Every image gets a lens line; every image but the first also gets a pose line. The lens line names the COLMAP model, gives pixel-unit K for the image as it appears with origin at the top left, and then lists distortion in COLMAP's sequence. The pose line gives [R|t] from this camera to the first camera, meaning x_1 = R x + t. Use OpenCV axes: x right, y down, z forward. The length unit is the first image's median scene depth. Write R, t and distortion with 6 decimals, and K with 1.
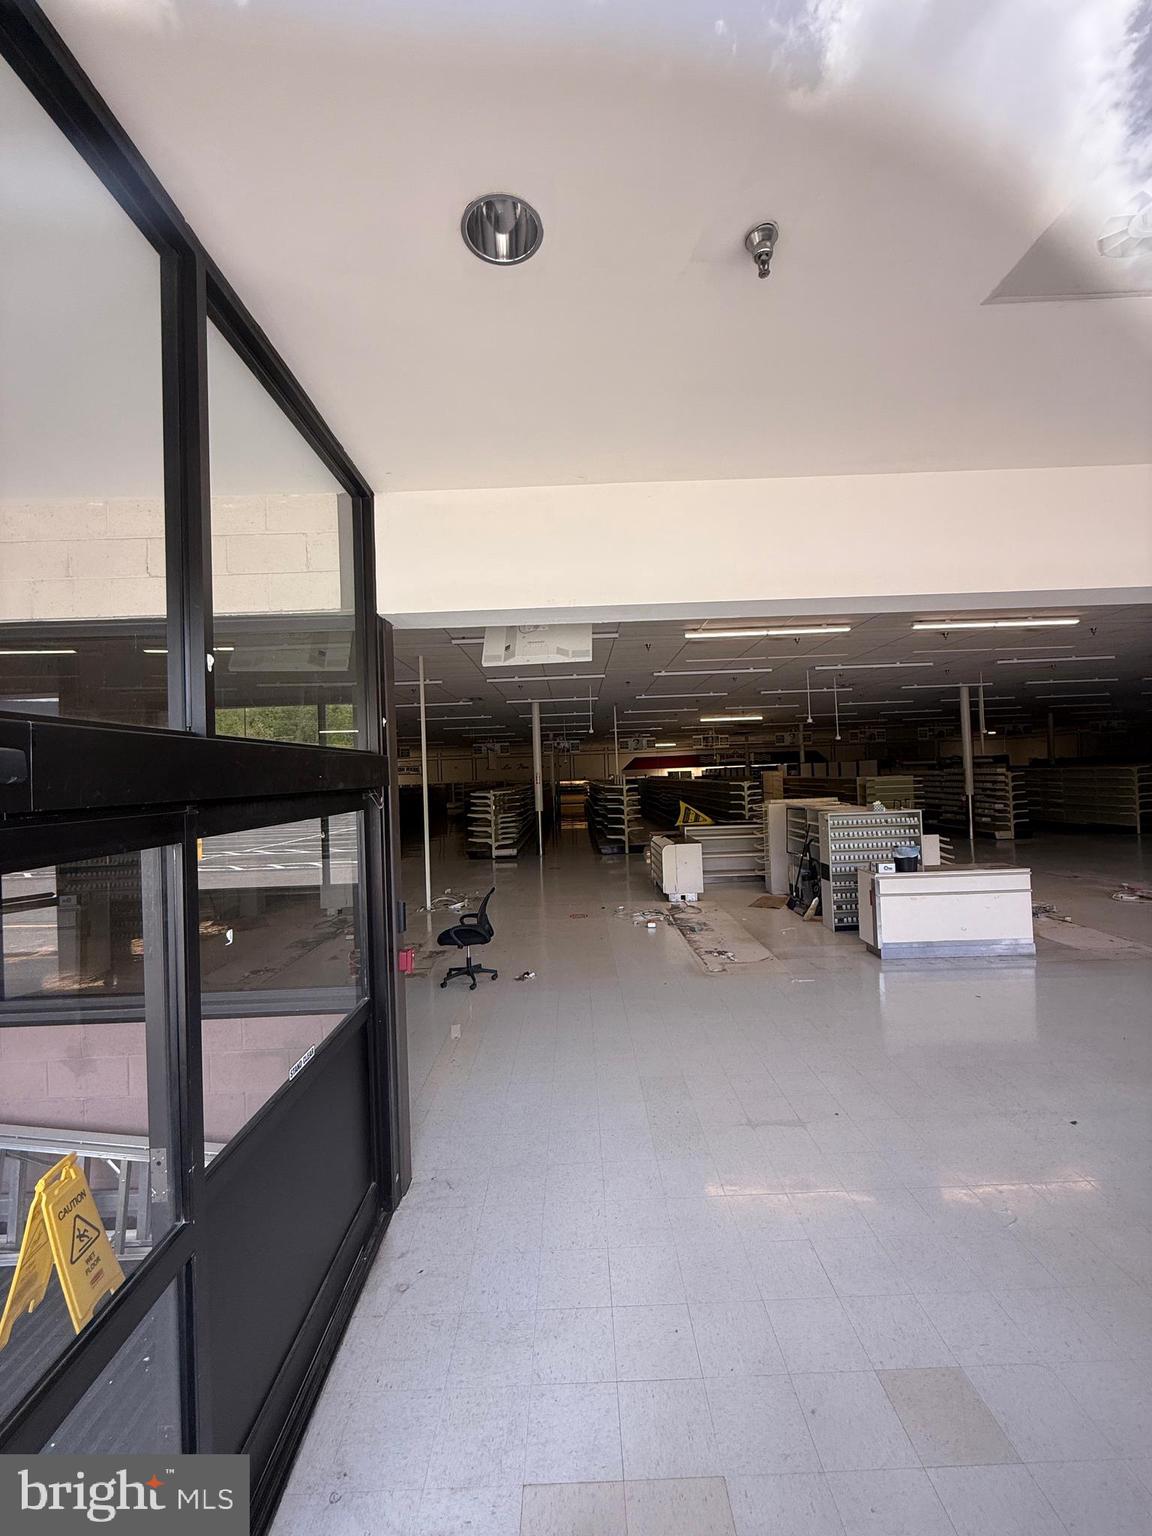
lens RADIAL K [[616.7, 0, 575.9], [0, 616.7, 765.6], [0, 0, 1]] dist [-0.001938, 0.000019]
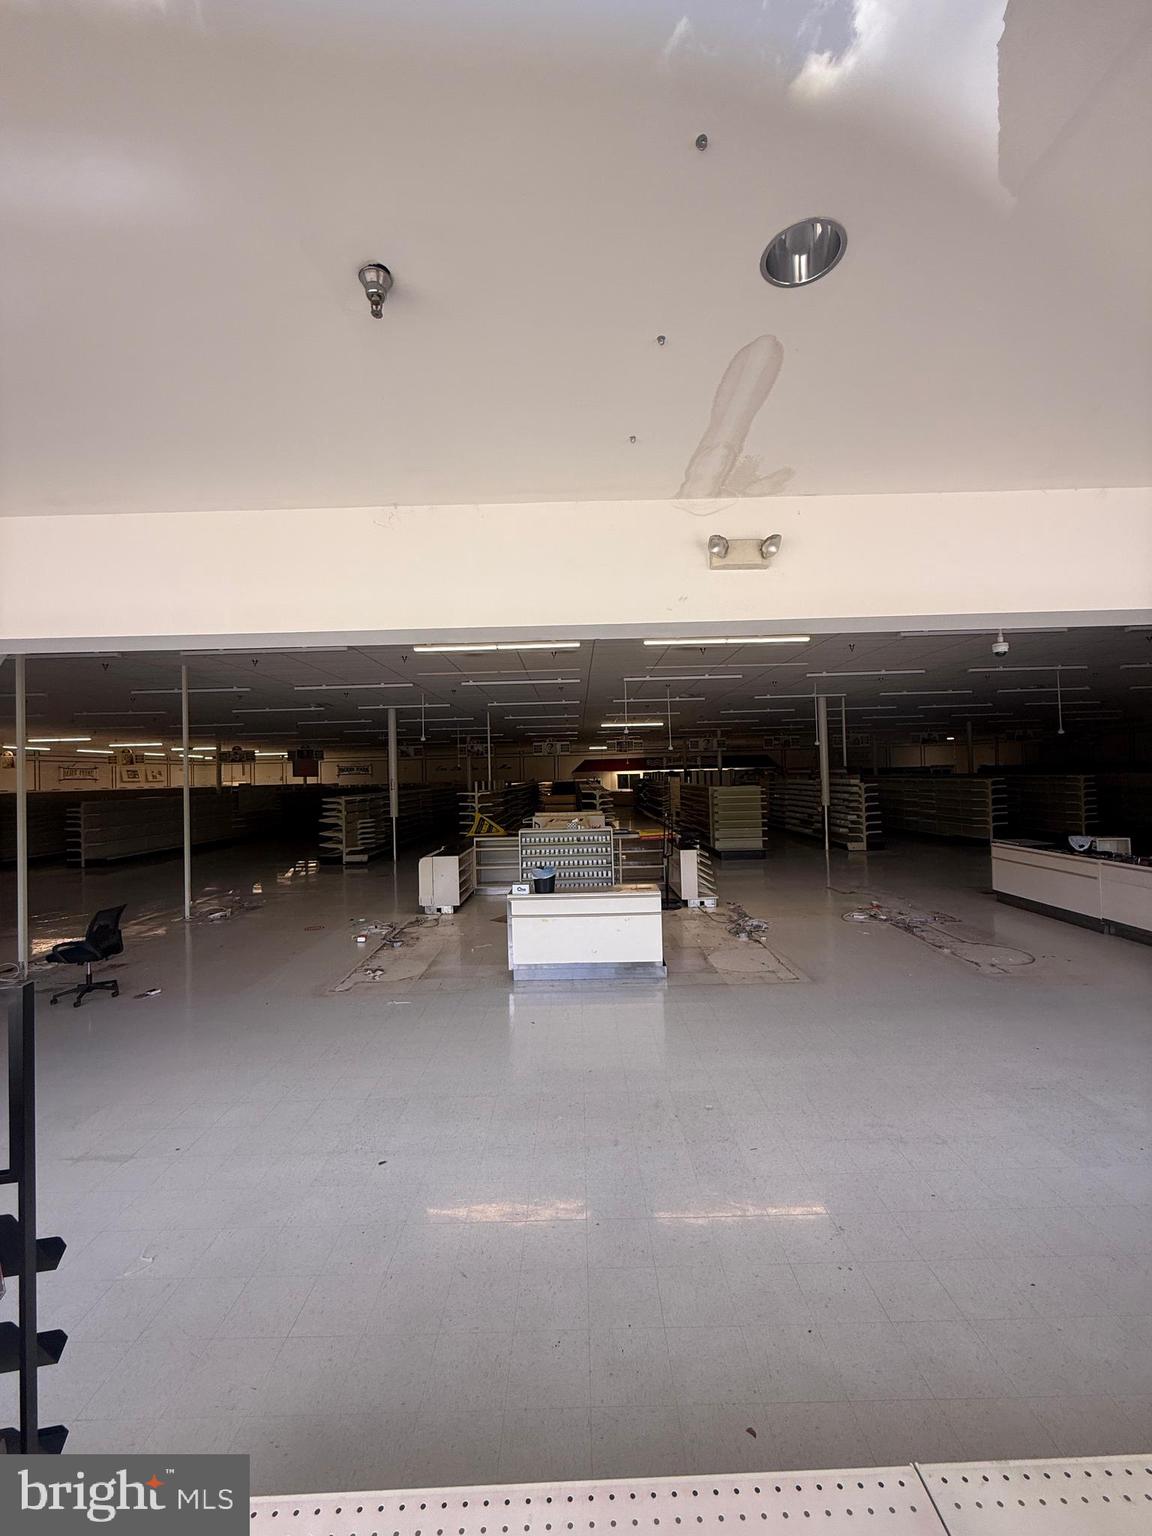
lens RADIAL K [[616.7, 0, 574.3], [0, 616.7, 765.9], [0, 0, 1]] dist [-0.001938, 0.000019]
pose [[0.999937, 0.010417, -0.004285, 0.241972], [-0.010408, 0.999944, 0.002009, -0.014490], [0.004306, -0.001964, 0.999989, 0.001754]]
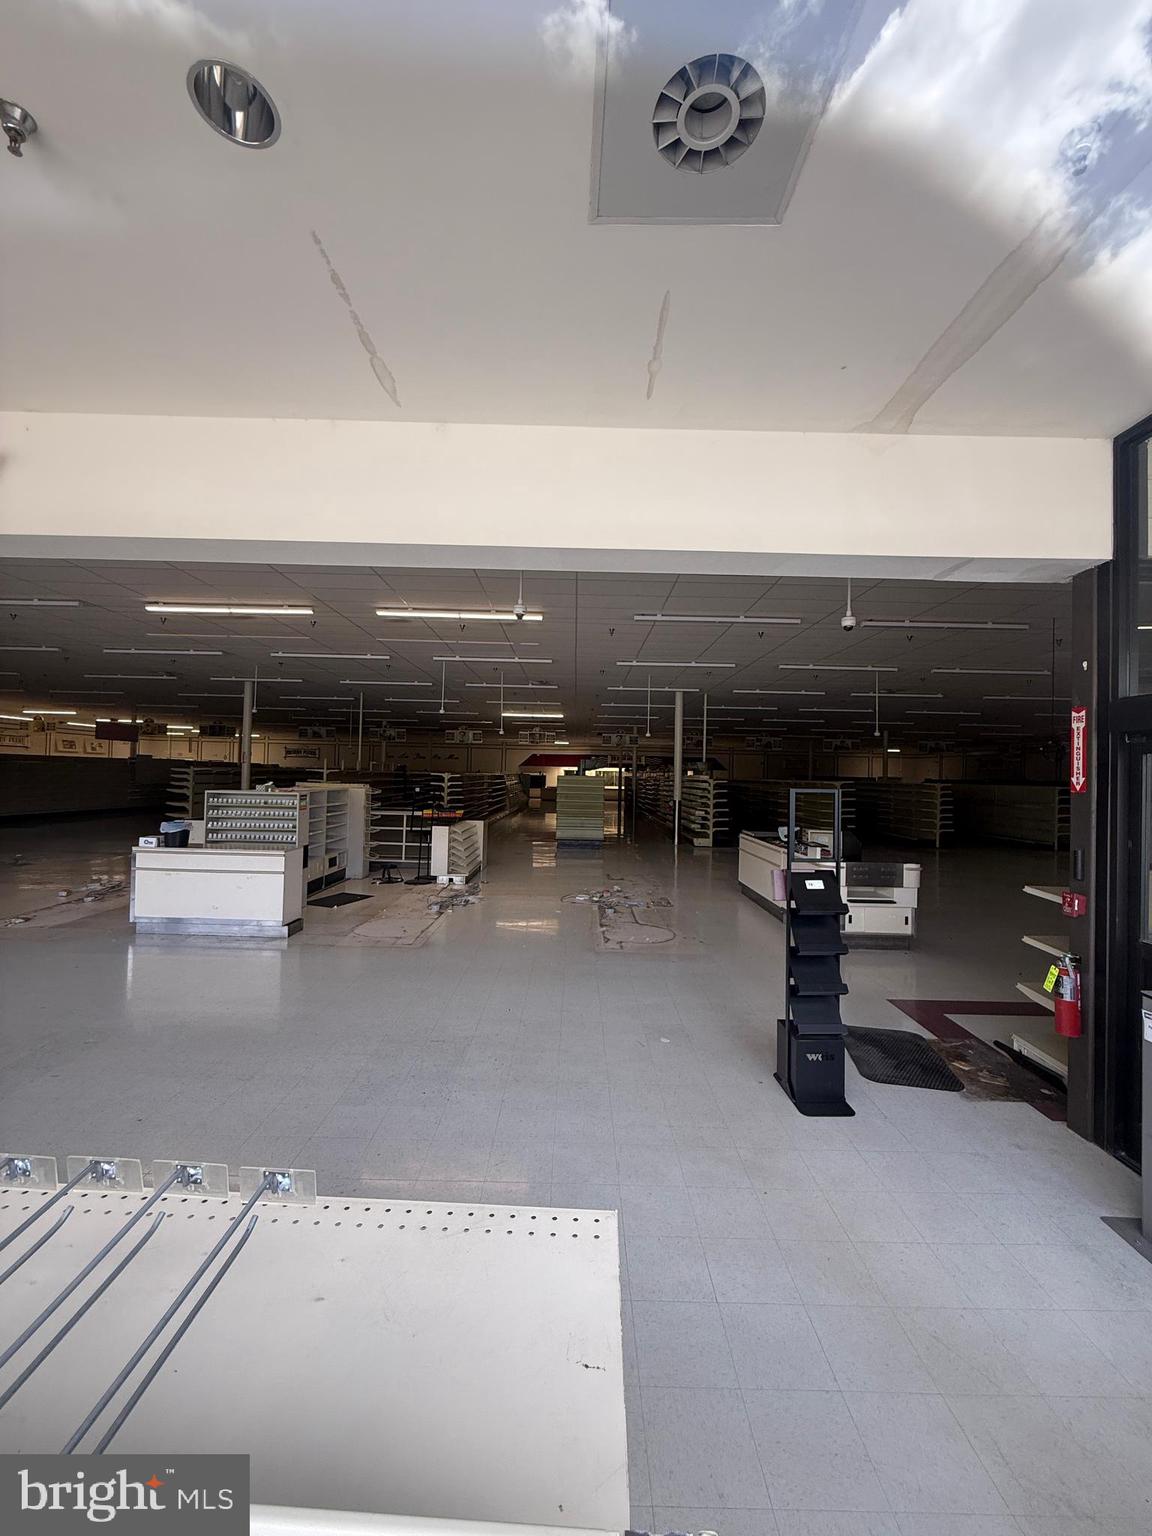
lens RADIAL K [[616.7, 0, 573.4], [0, 616.7, 764.9], [0, 0, 1]] dist [-0.001938, 0.000019]
pose [[0.998157, 0.060626, -0.002816, 0.482626], [-0.060625, 0.998161, 0.000478, 0.000200], [0.002839, -0.000306, 0.999996, 0.004237]]
